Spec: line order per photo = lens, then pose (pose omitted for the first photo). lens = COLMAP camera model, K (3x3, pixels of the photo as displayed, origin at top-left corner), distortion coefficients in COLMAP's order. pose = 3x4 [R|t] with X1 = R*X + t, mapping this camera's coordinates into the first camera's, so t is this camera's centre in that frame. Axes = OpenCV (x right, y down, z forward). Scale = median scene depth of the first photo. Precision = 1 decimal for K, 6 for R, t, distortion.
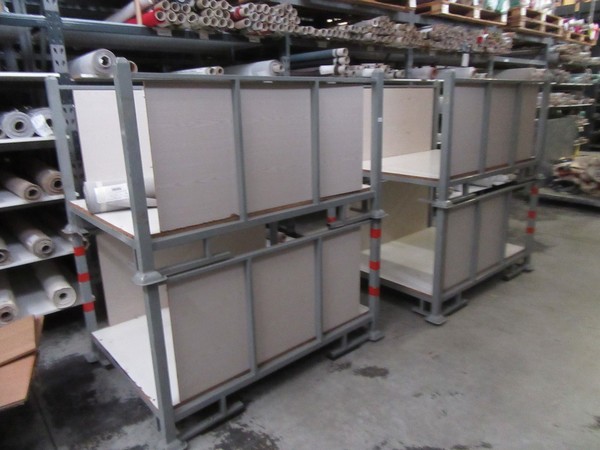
lens RADIAL K [[440.6, 0, 296.3], [0, 440.6, 227.0], [0, 0, 1]] dist [-0.013741, 0.026426]
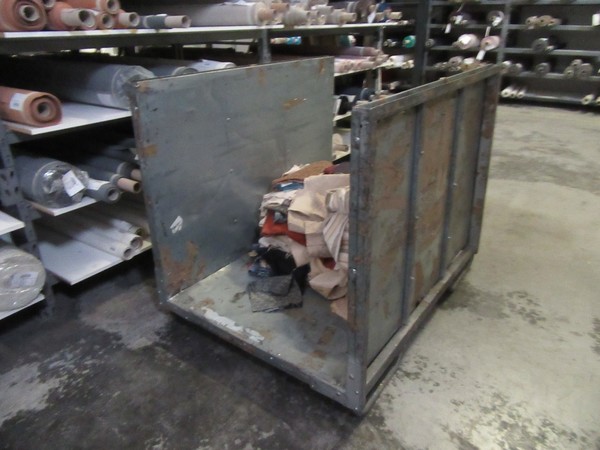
lens RADIAL K [[440.6, 0, 300.4], [0, 440.6, 224.2], [0, 0, 1]] dist [-0.013741, 0.026426]
pose [[0.970340, -0.101638, 0.219341, 0.558059], [0.068671, 0.985834, 0.153022, -0.178935], [-0.231786, -0.133421, 0.963574, 0.665702]]
